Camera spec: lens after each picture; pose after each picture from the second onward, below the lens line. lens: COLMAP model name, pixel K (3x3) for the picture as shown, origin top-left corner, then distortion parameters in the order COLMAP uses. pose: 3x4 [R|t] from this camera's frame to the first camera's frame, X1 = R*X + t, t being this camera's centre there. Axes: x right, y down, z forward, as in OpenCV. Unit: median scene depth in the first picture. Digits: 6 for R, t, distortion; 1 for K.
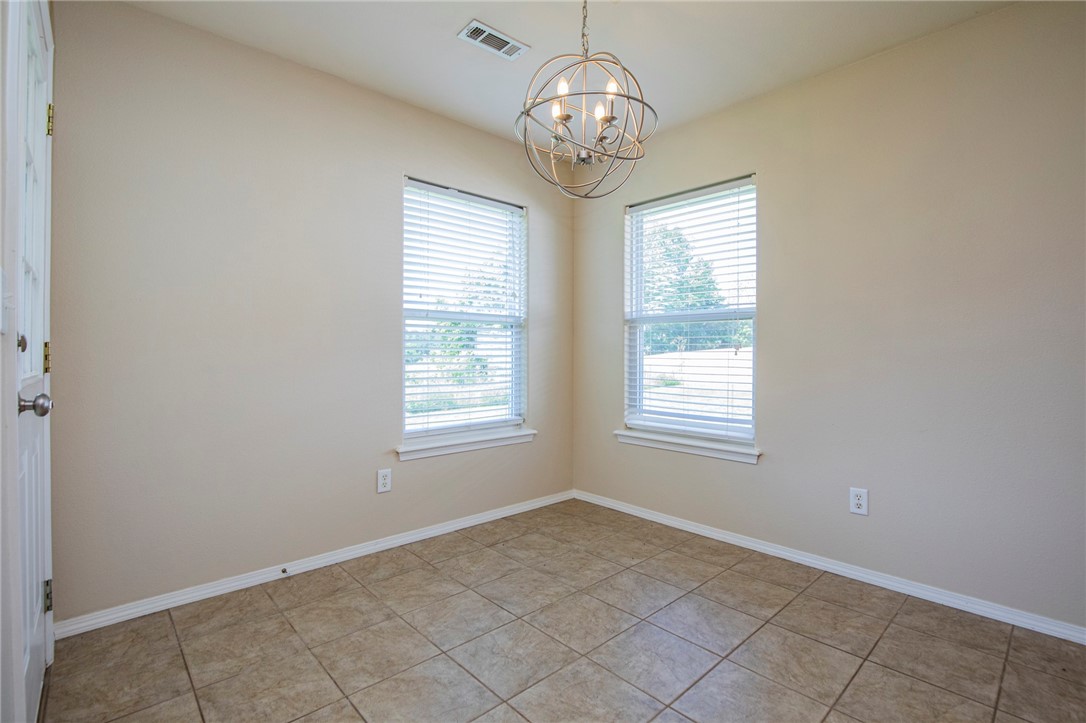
lens RADIAL K [[501.7, 0, 554.8], [0, 501.7, 358.2], [0, 0, 1]] dist [-0.028689, 0.000079]
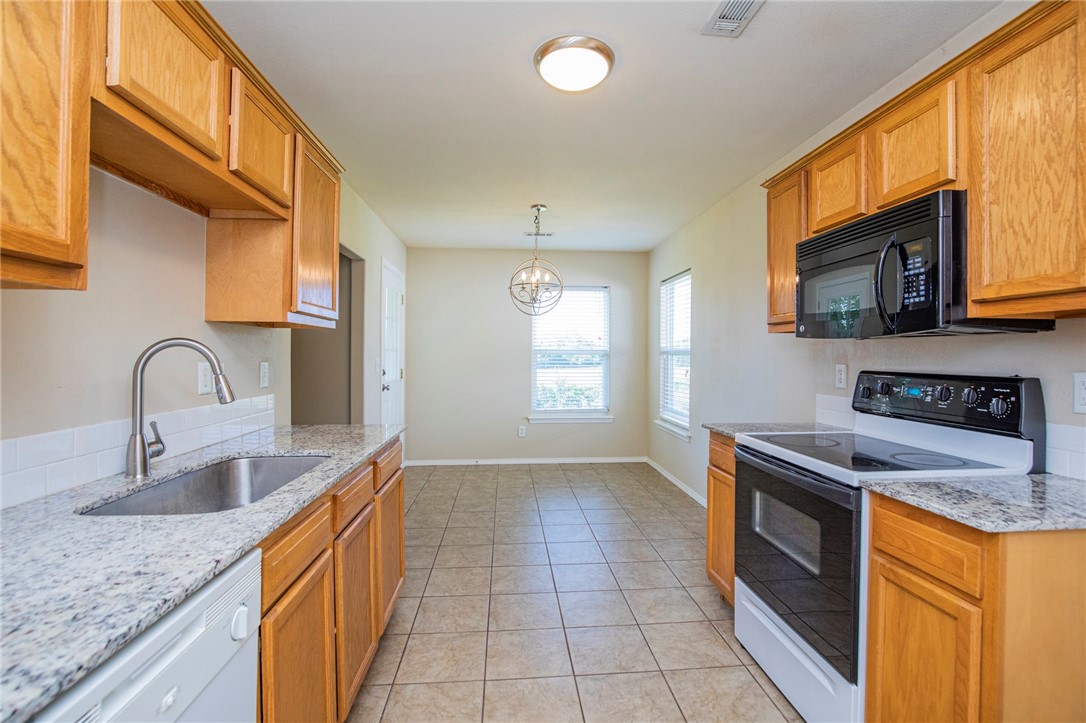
lens RADIAL K [[501.7, 0, 554.8], [0, 501.7, 358.2], [0, 0, 1]] dist [-0.028689, 0.000079]
pose [[0.782487, -0.000057, -0.622667, 0.870007], [-0.003311, 0.999985, -0.004252, -0.047361], [0.622659, 0.005389, 0.782475, -0.468191]]
